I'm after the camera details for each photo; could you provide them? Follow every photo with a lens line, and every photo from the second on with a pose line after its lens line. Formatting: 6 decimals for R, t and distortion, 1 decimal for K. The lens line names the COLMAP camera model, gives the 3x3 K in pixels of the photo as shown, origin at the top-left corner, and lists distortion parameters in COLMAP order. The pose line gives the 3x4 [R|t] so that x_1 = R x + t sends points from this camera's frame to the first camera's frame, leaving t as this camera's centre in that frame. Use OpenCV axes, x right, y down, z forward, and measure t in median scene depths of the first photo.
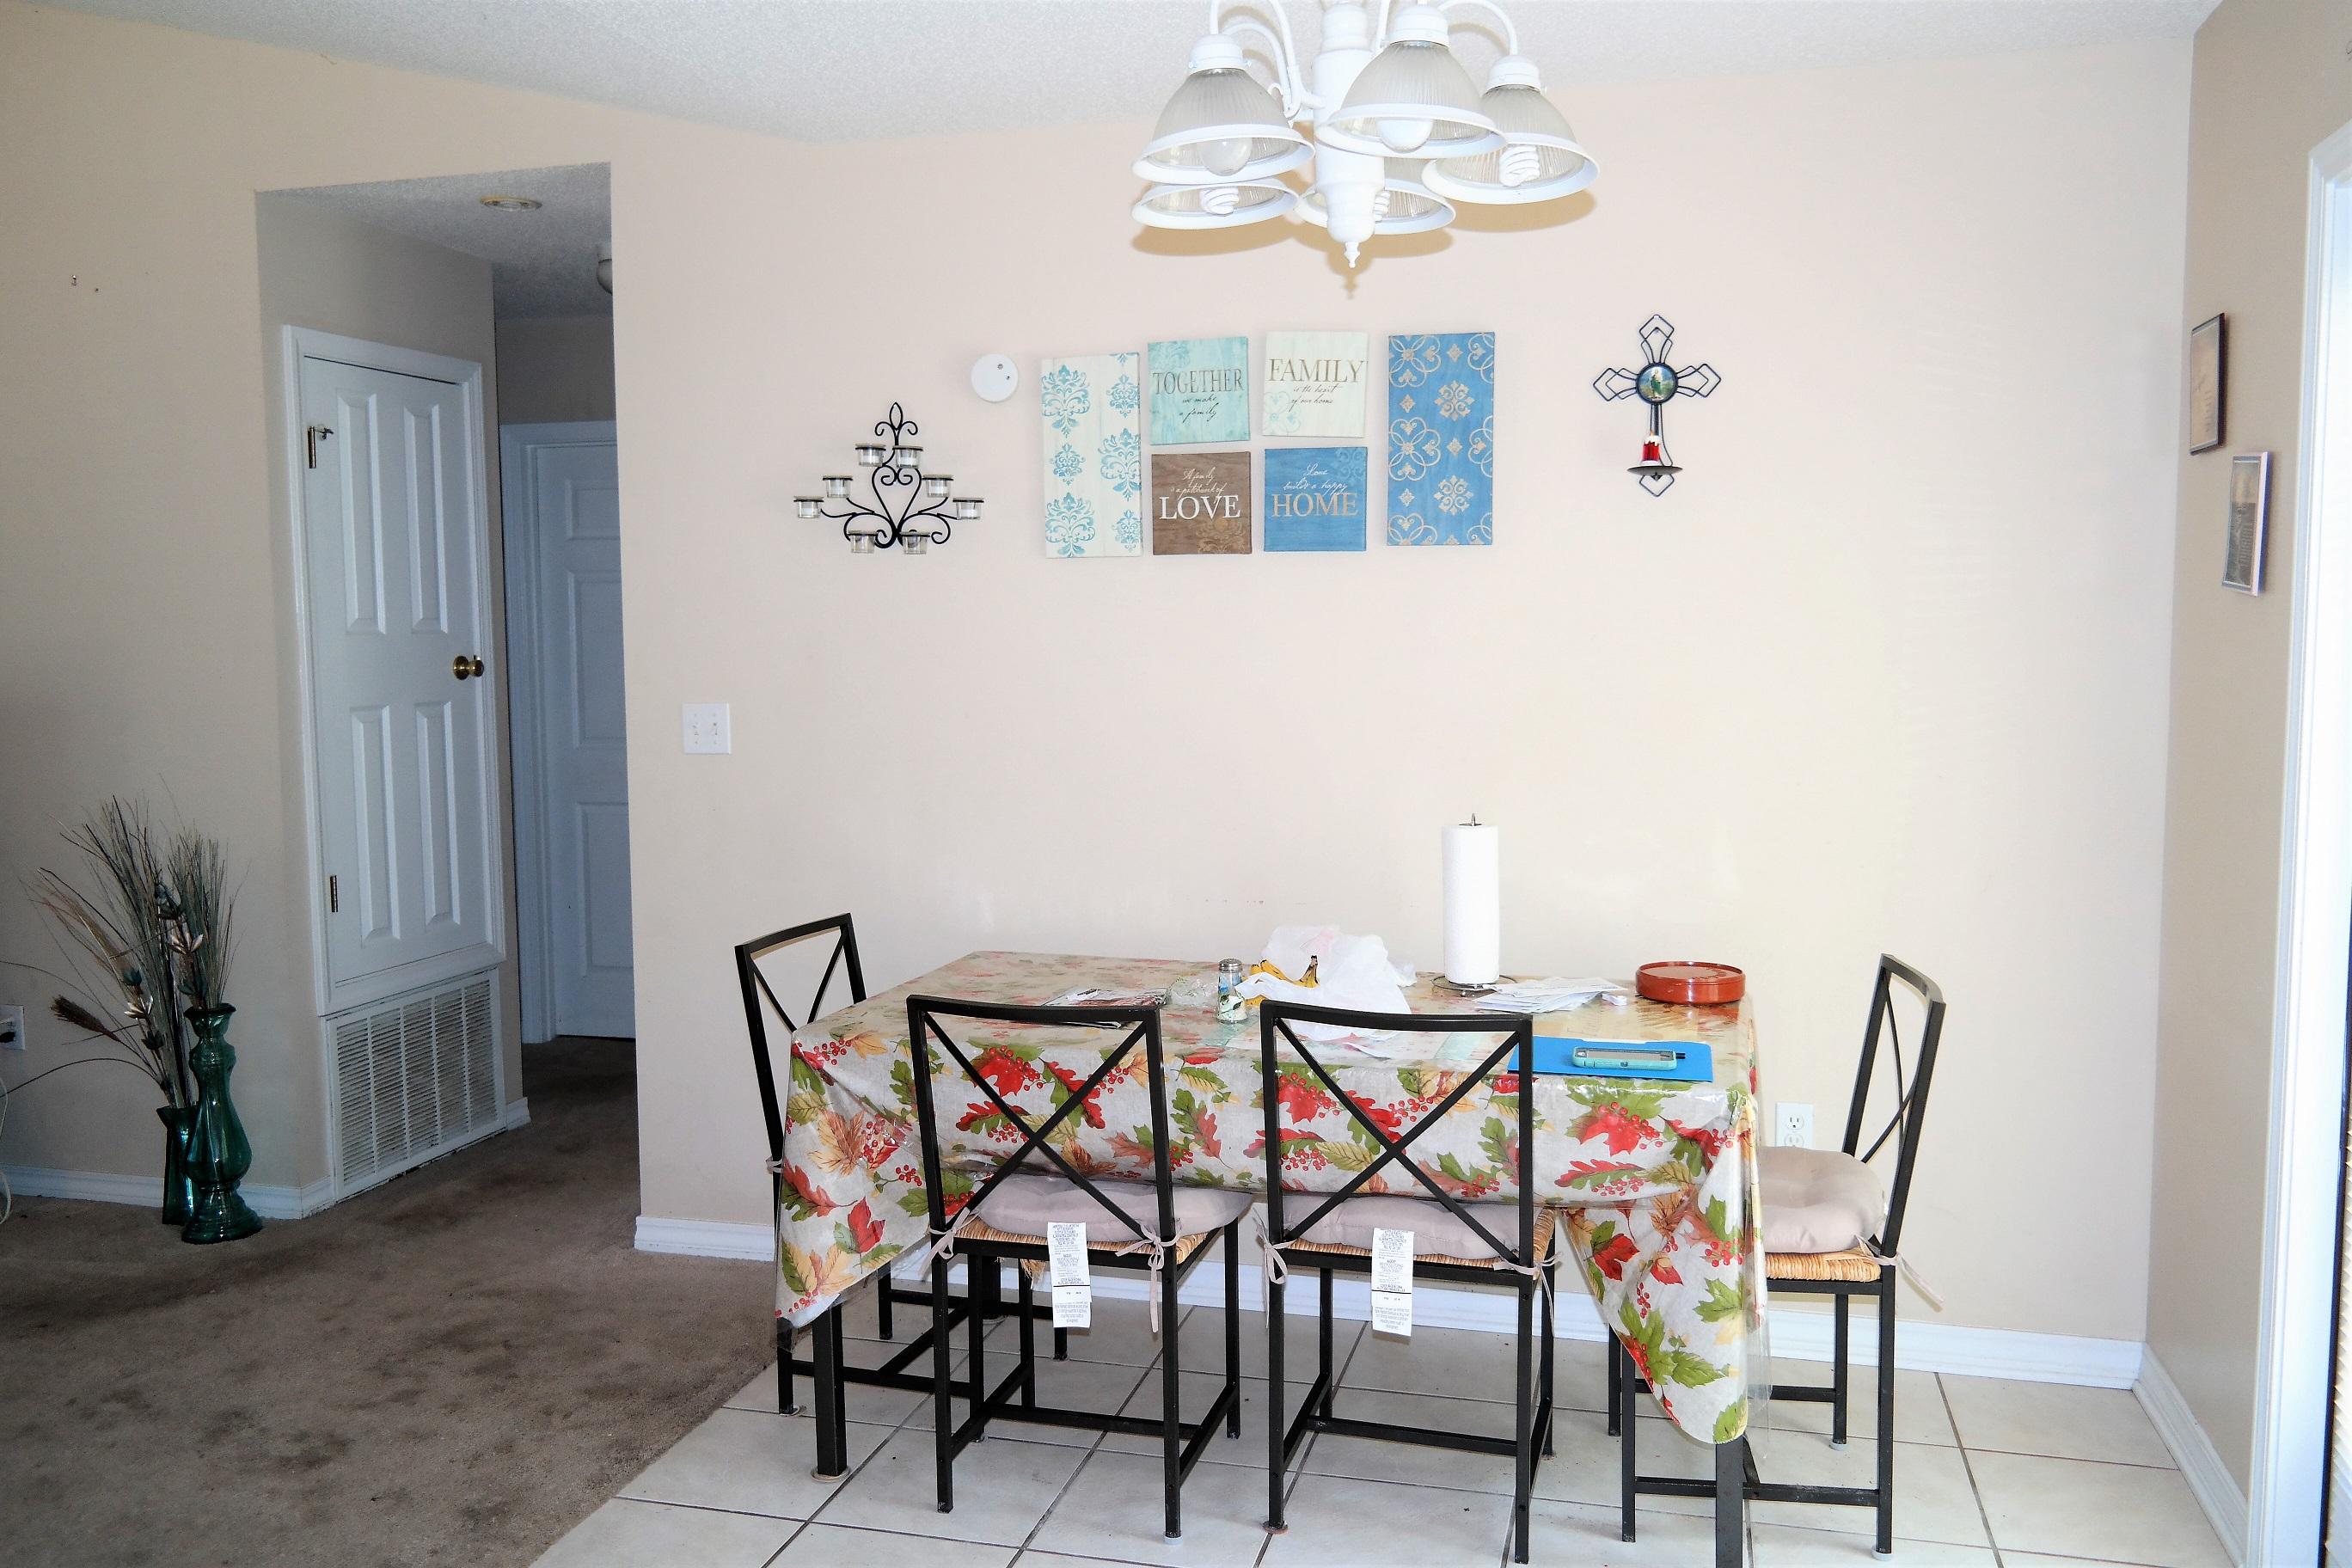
lens RADIAL K [[1879.3, 0, 1165.4], [0, 1879.3, 787.9], [0, 0, 1]] dist [-0.013539, 0.015842]
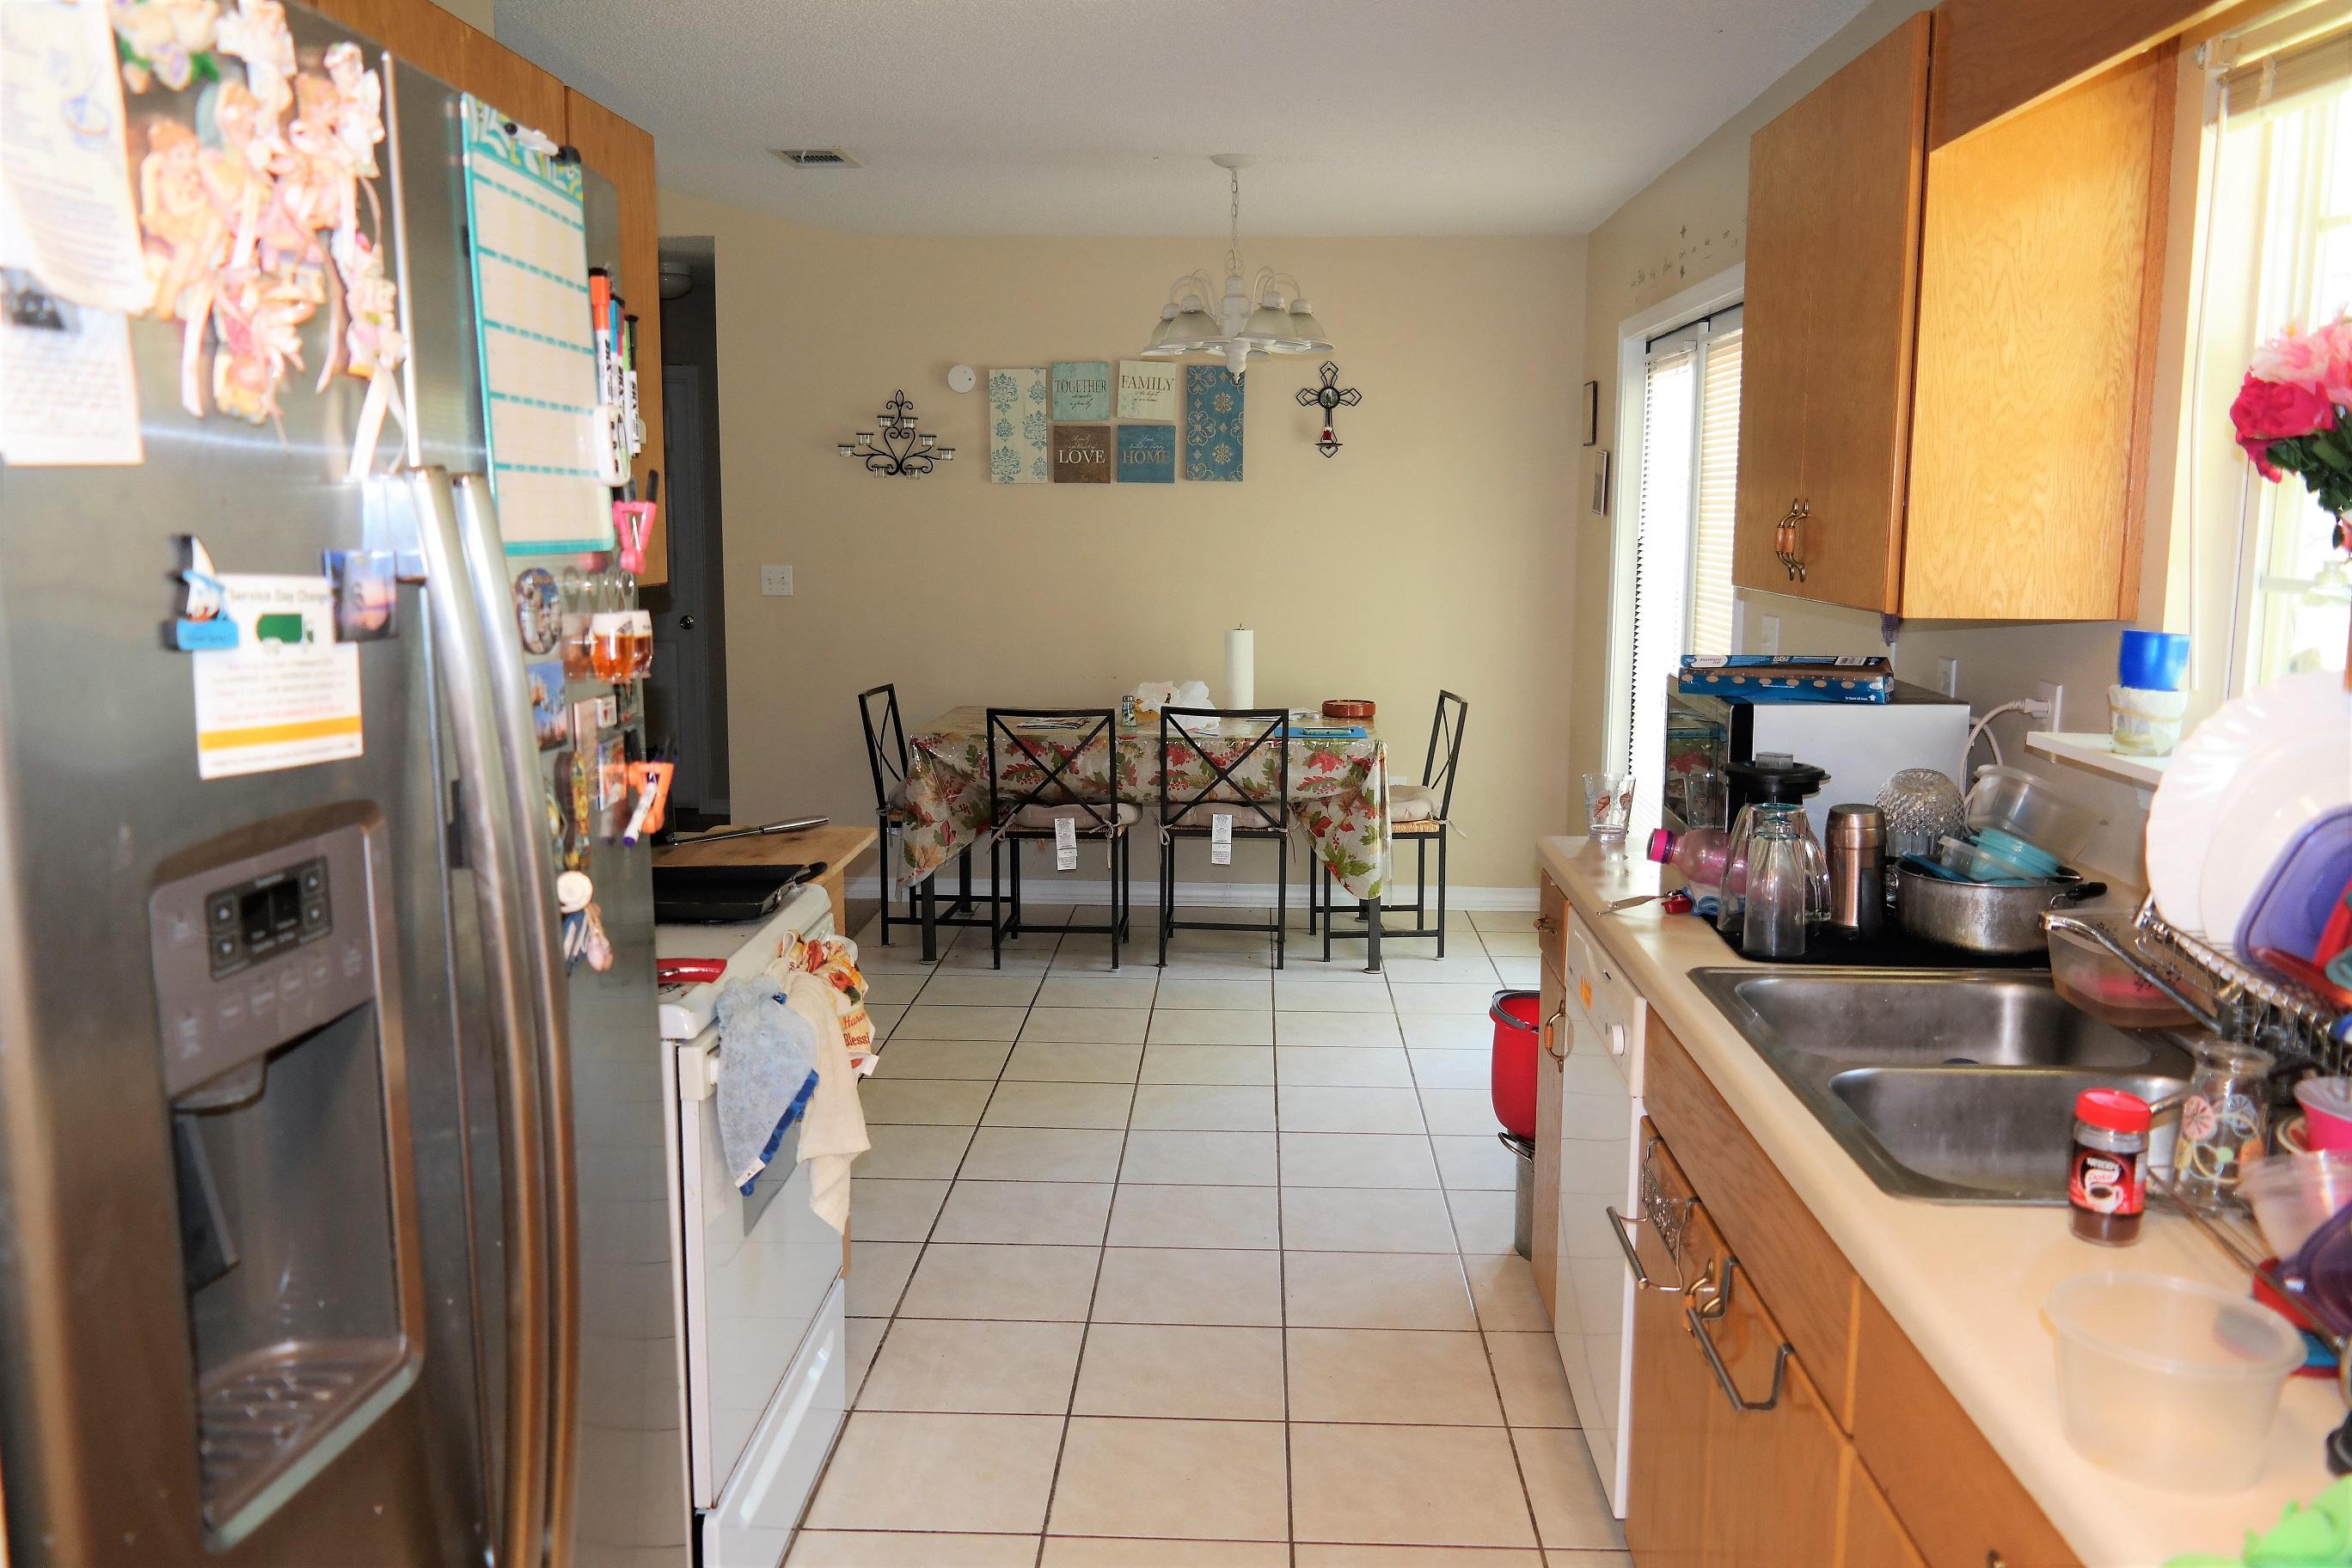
lens RADIAL K [[1879.3, 0, 1167.7], [0, 1879.3, 788.0], [0, 0, 1]] dist [-0.013539, 0.015842]
pose [[0.975307, -0.019971, 0.219951, -0.372594], [0.005967, 0.997922, 0.064150, 0.063952], [-0.220775, -0.061254, 0.973399, -0.966048]]
